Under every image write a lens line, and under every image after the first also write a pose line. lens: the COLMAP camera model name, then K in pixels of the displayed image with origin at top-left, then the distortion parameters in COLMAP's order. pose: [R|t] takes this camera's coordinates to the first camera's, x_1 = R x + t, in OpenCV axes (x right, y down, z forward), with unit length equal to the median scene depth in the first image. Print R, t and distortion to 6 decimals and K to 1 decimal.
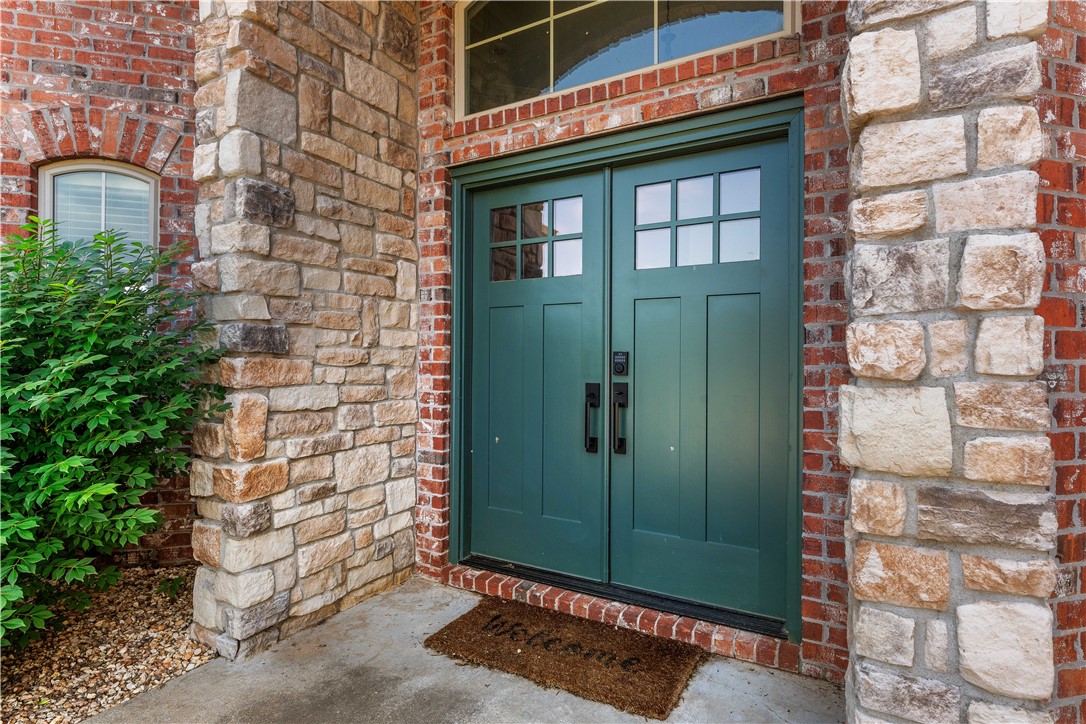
lens RADIAL K [[554.8, 0, 544.5], [0, 554.8, 360.7], [0, 0, 1]] dist [-0.001440, -0.000169]
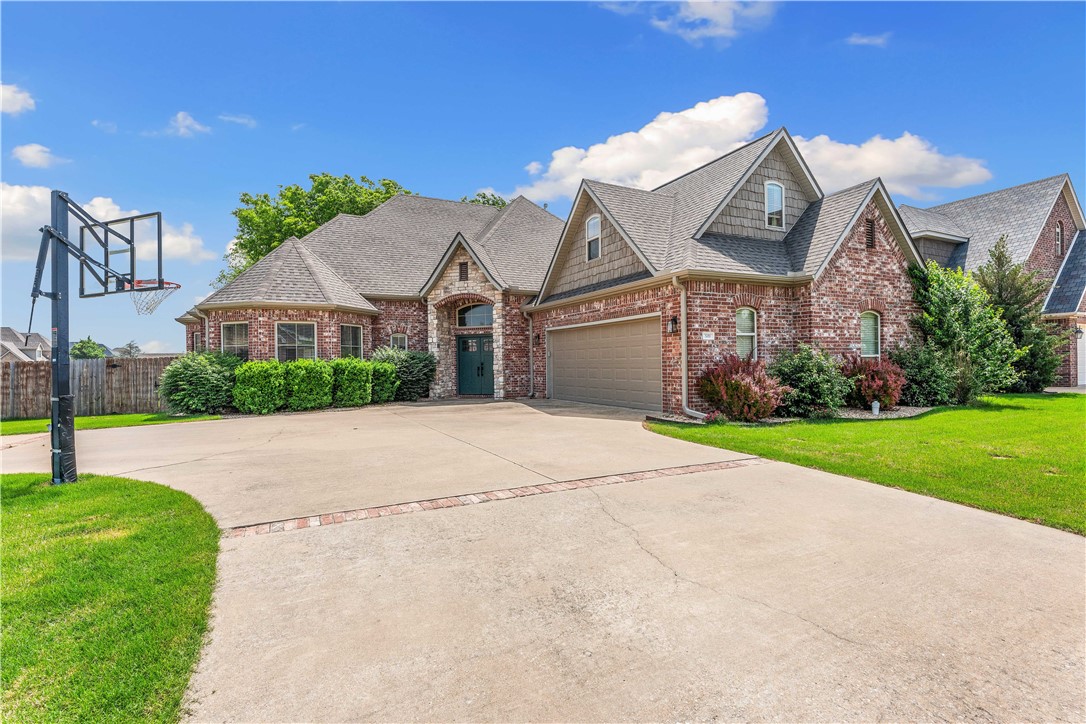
lens RADIAL K [[511.4, 0, 547.5], [0, 511.4, 360.6], [0, 0, 1]] dist [-0.000999, 0.000151]
pose [[0.979585, -0.017863, 0.200233, -0.381205], [0.018748, 0.999821, -0.002527, -0.006225], [-0.200152, 0.006229, 0.979745, -5.967503]]
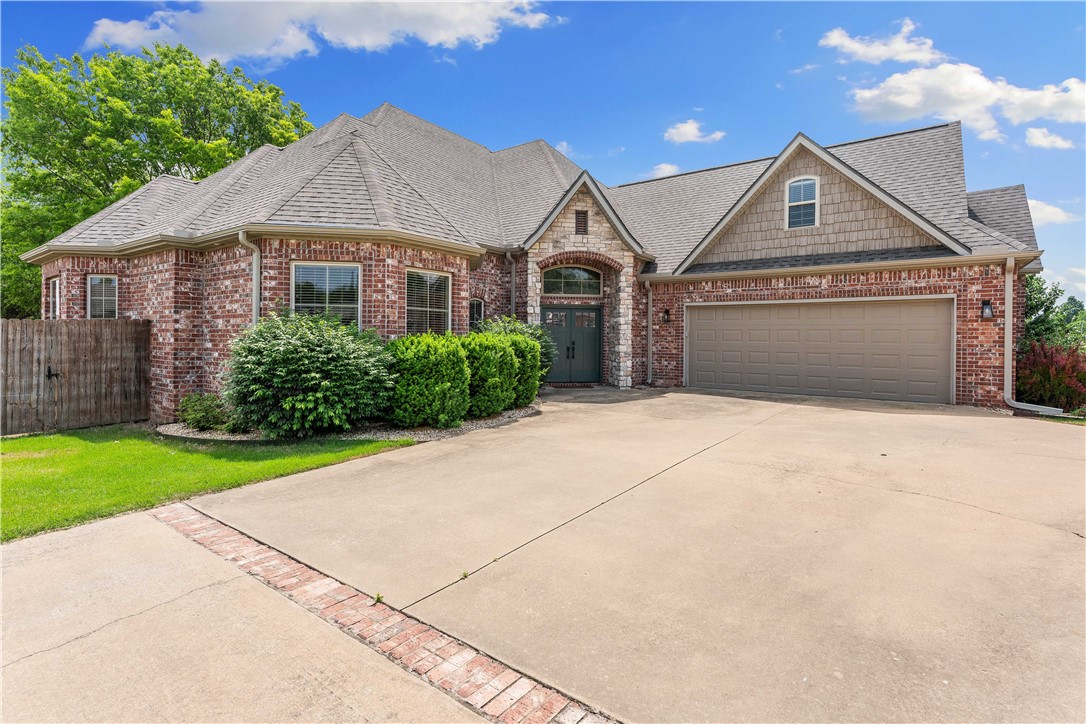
lens RADIAL K [[511.4, 0, 531.9], [0, 511.4, 341.0], [0, 0, 1]] dist [-0.000999, 0.000151]
pose [[0.787958, -0.000831, 0.615728, -3.562312], [-0.007022, 0.999922, 0.010336, -0.069566], [-0.615689, -0.012468, 0.787891, -3.013647]]
